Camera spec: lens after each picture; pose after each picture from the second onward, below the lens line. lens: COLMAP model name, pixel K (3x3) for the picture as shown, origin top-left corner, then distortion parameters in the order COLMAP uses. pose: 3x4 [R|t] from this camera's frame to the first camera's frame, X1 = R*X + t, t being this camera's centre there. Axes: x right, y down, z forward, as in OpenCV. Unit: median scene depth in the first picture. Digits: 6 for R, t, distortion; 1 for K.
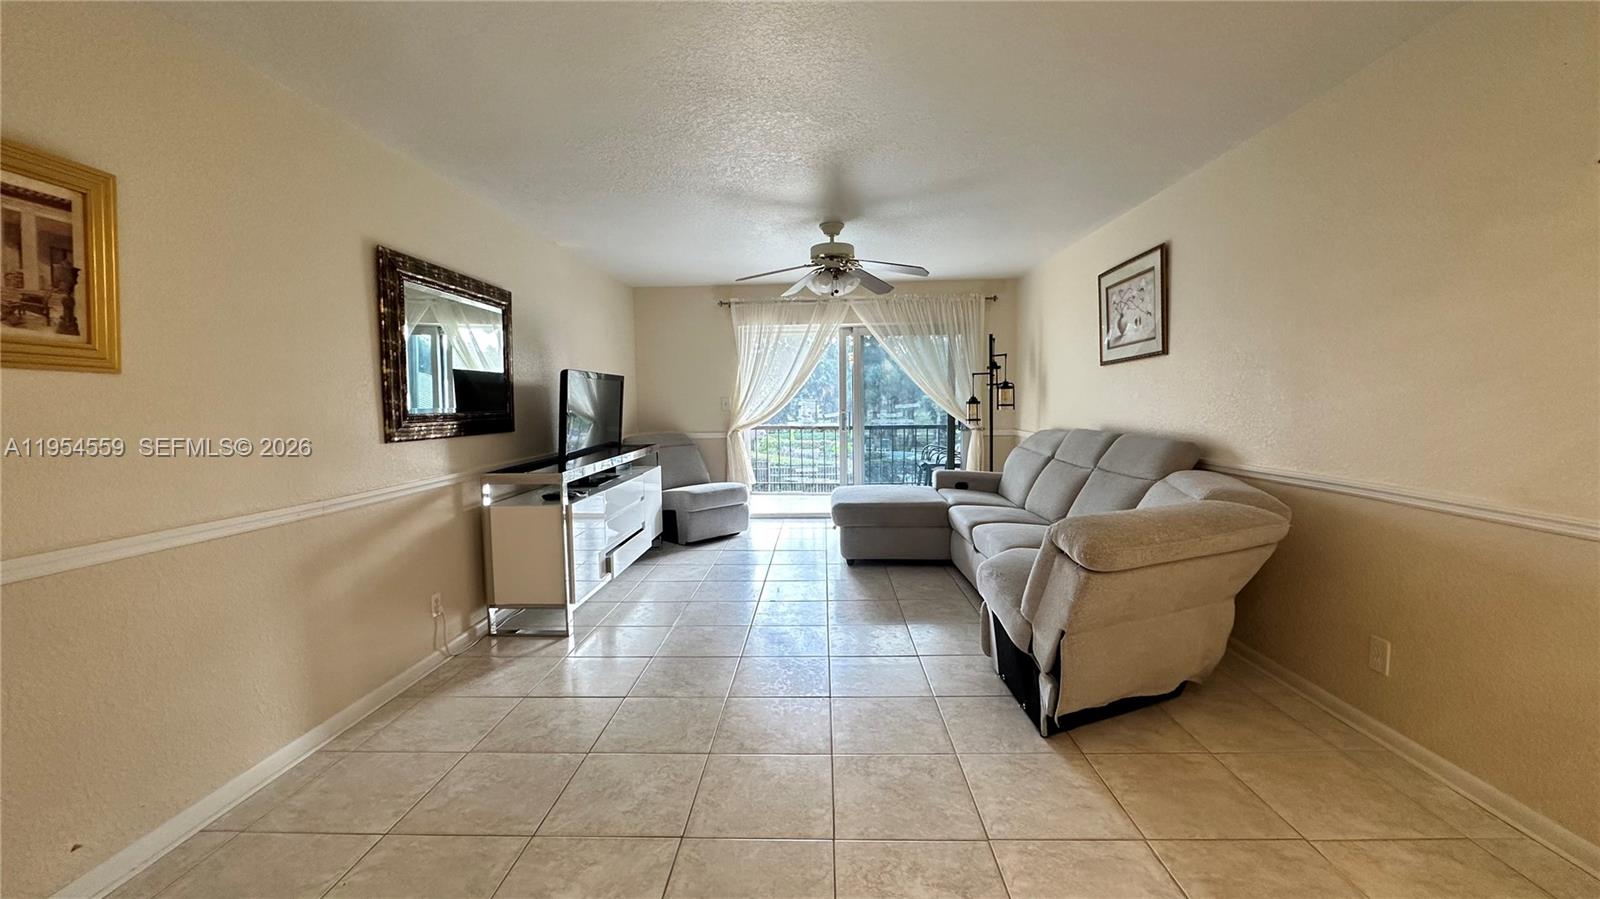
lens RADIAL K [[637.2, 0, 801.5], [0, 637.2, 447.3], [0, 0, 1]] dist [-0.001780, 0.000146]
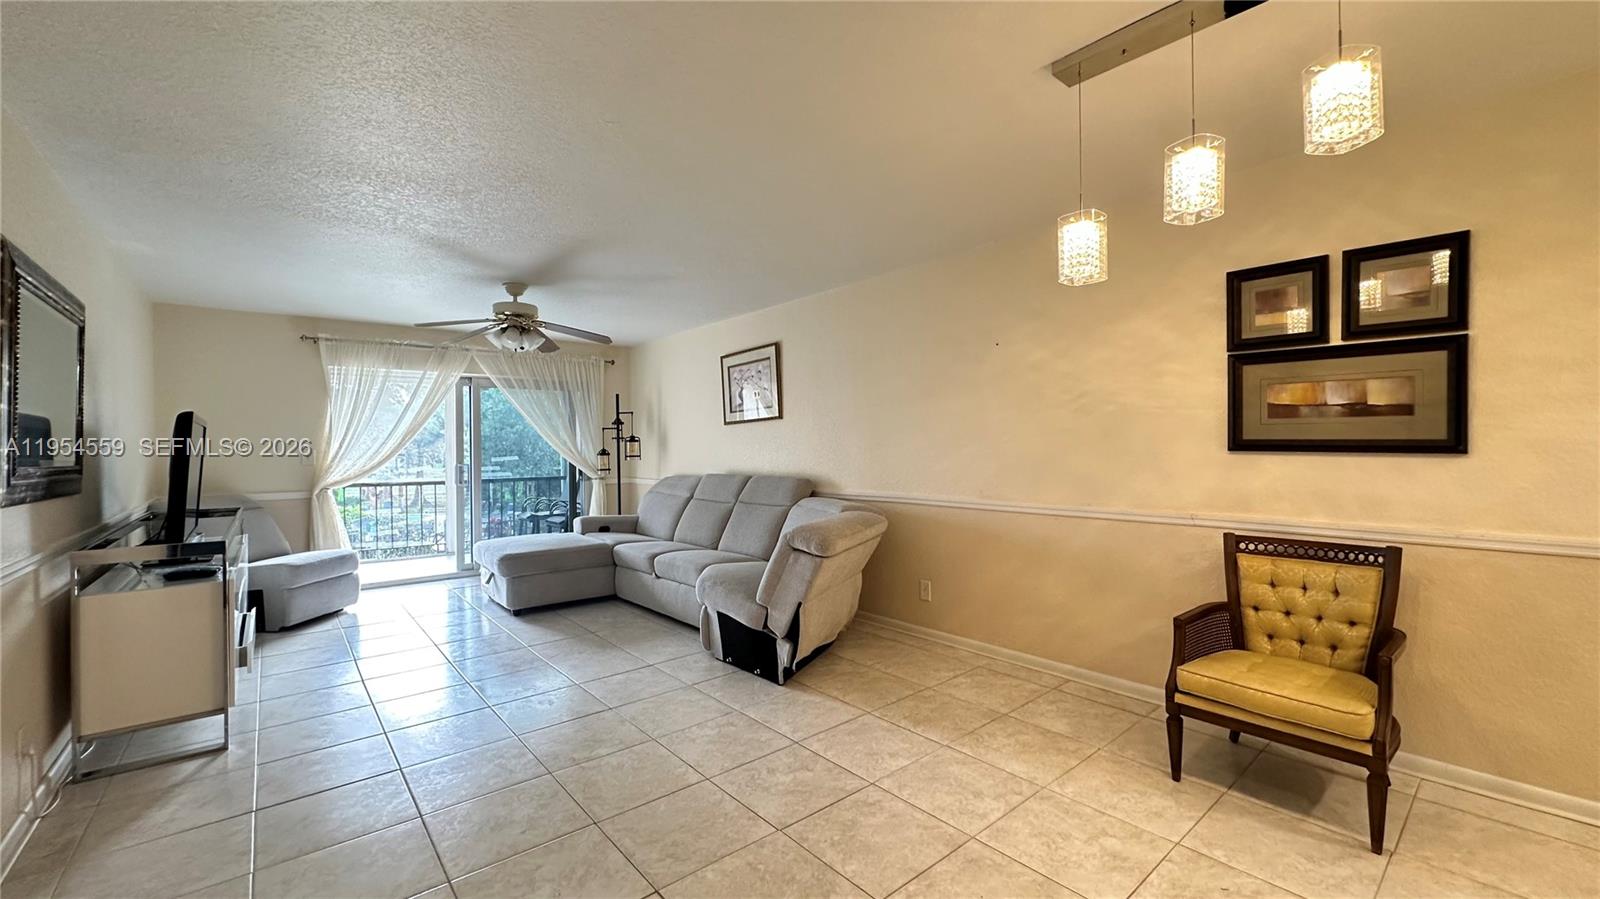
lens RADIAL K [[637.2, 0, 801.5], [0, 637.2, 447.3], [0, 0, 1]] dist [-0.001780, 0.000146]
pose [[0.744180, 0.004115, 0.667966, -0.302002], [0.052690, 0.996504, -0.064841, 0.011059], [-0.665897, 0.083449, 0.741362, -0.074116]]
